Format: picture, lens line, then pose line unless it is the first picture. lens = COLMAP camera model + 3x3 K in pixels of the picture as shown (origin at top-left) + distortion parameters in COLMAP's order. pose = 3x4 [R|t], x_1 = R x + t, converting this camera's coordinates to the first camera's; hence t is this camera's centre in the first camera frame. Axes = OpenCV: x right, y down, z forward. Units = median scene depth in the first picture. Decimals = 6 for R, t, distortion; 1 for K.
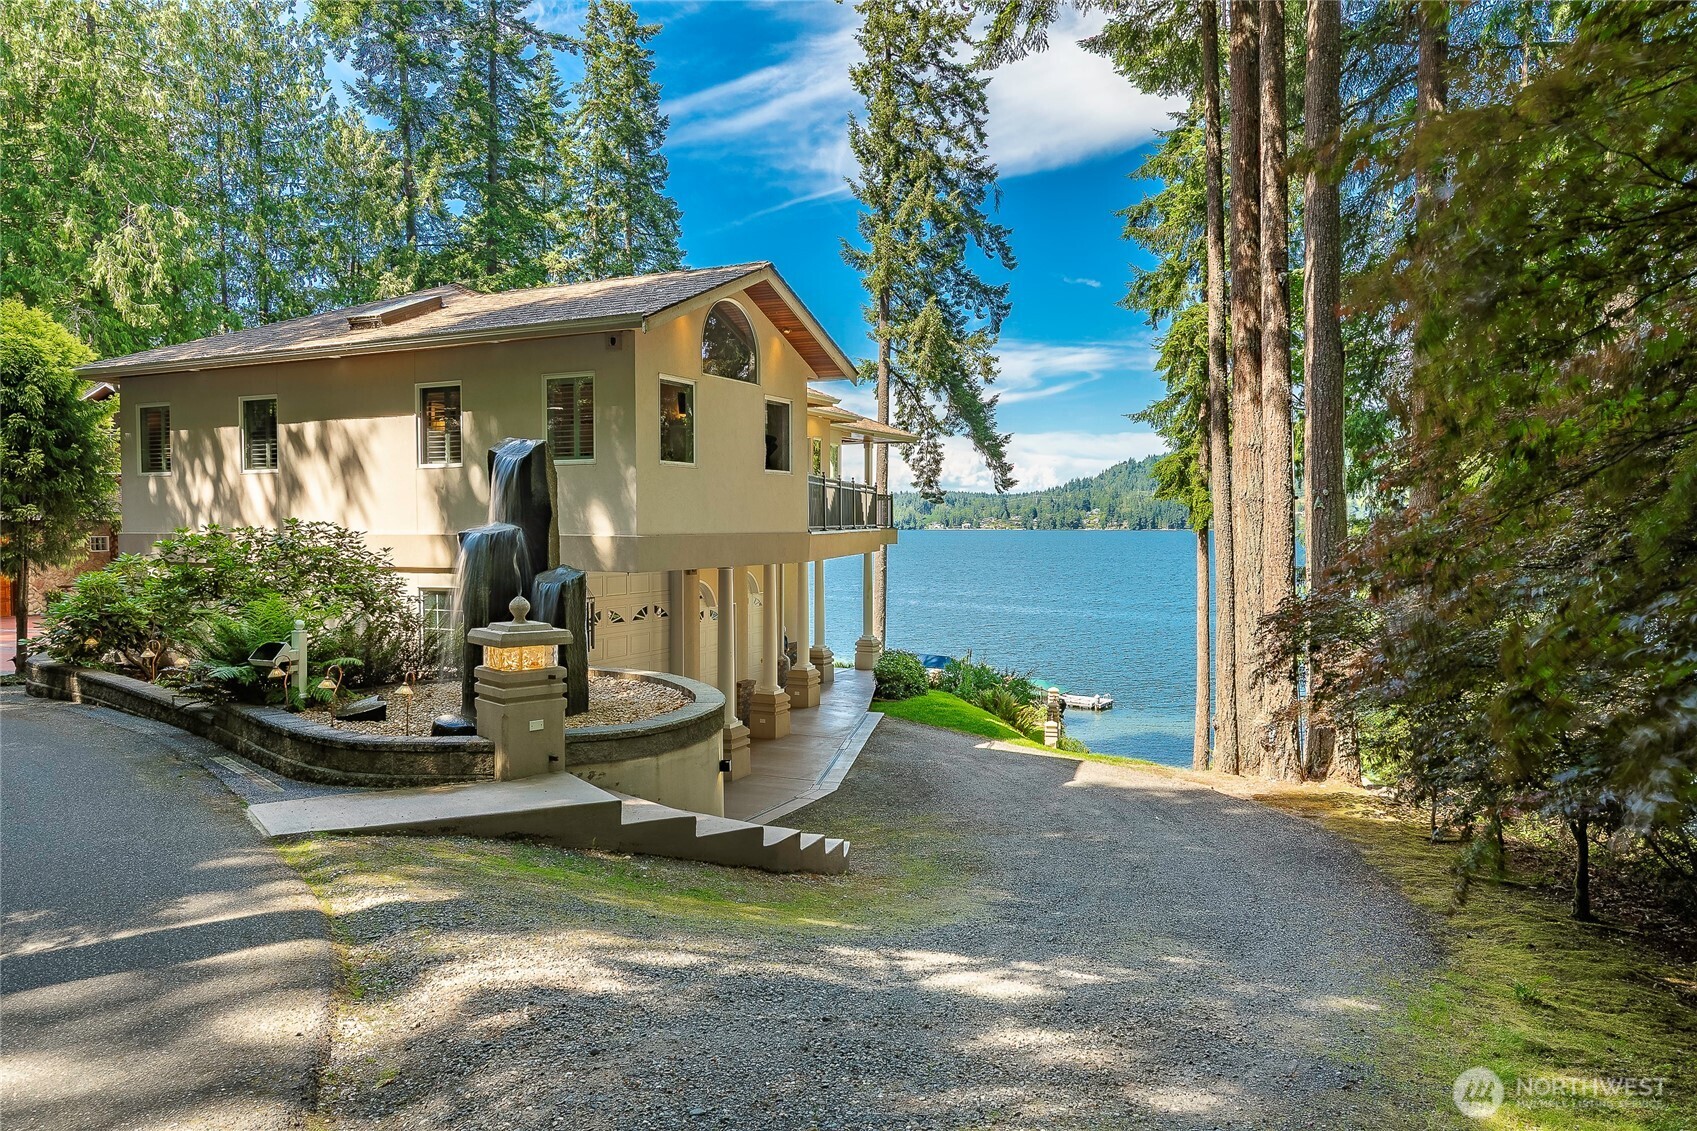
lens RADIAL K [[1163.6, 0, 849.6], [0, 1163.6, 561.4], [0, 0, 1]] dist [-0.000506, -0.000004]
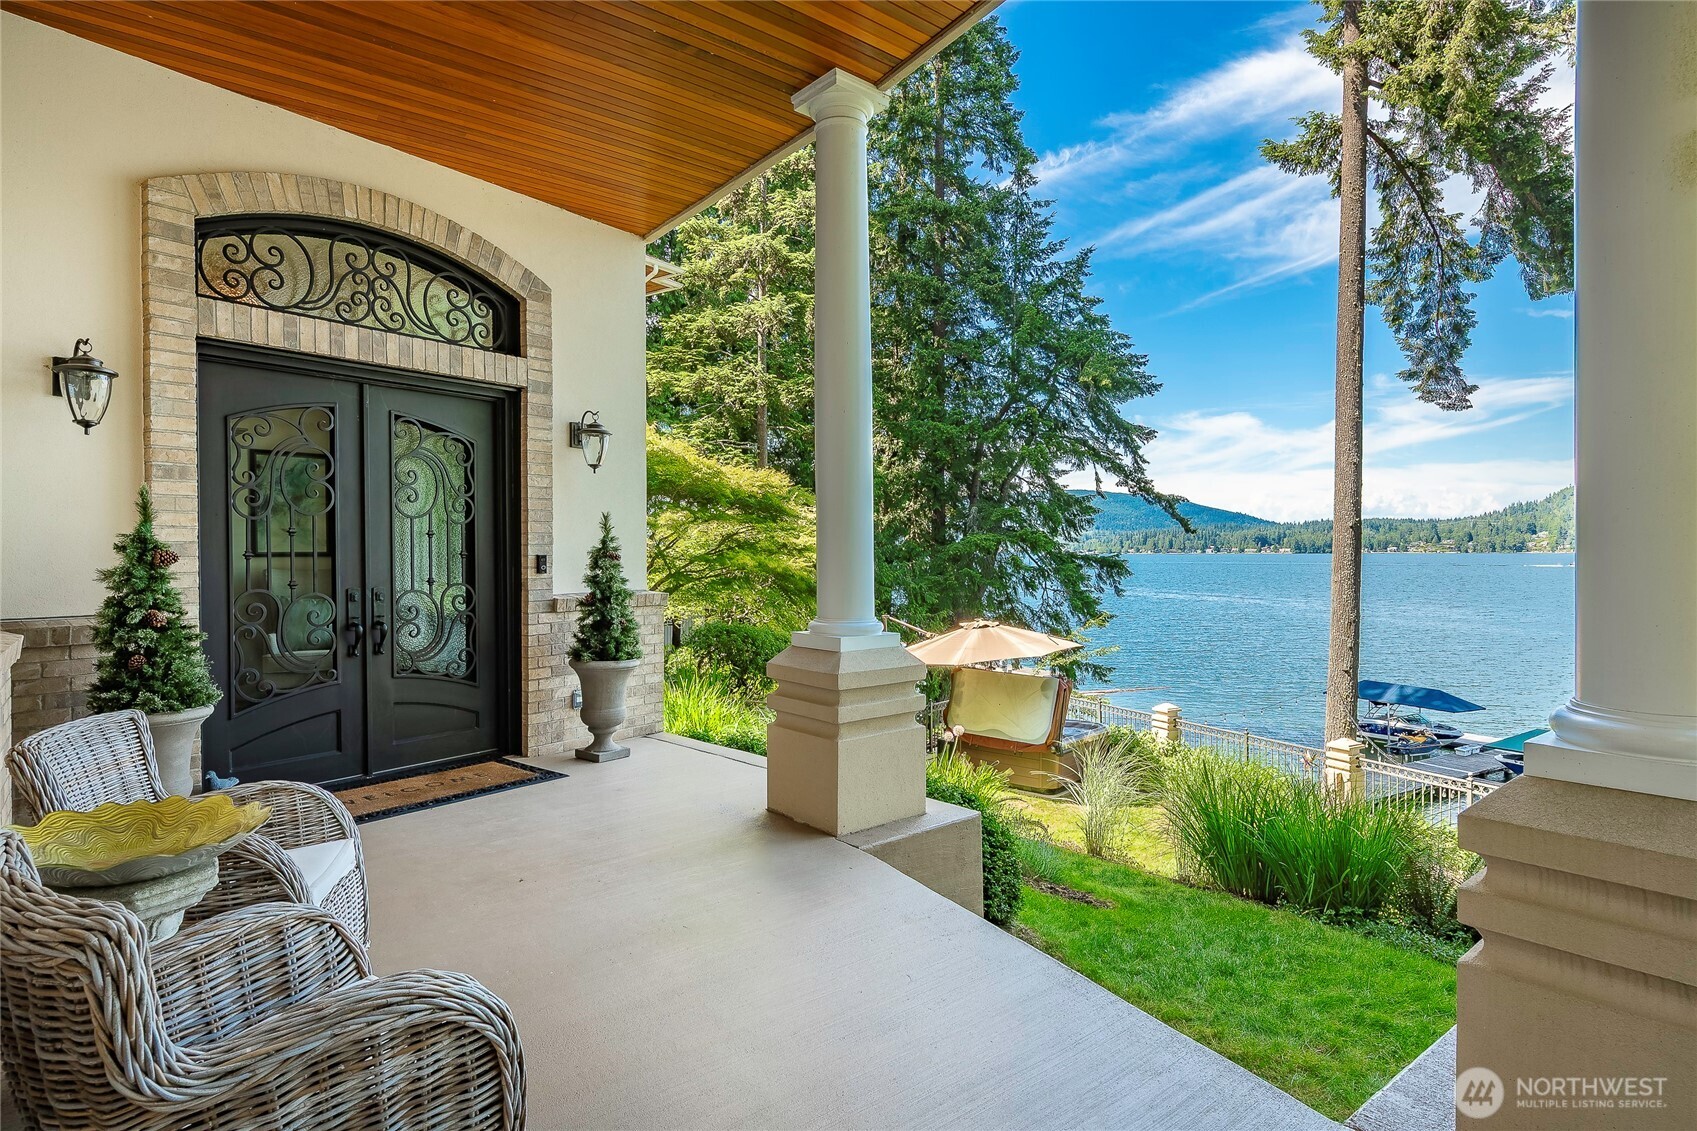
lens RADIAL K [[923.0, 0, 844.5], [0, 923.0, 556.0], [0, 0, 1]] dist [0.002031, 0.000252]
pose [[0.908710, -0.008307, -0.417345, -0.005905], [-0.005007, 0.999513, -0.030797, 0.034023], [0.417398, 0.030076, 0.908226, 0.497712]]
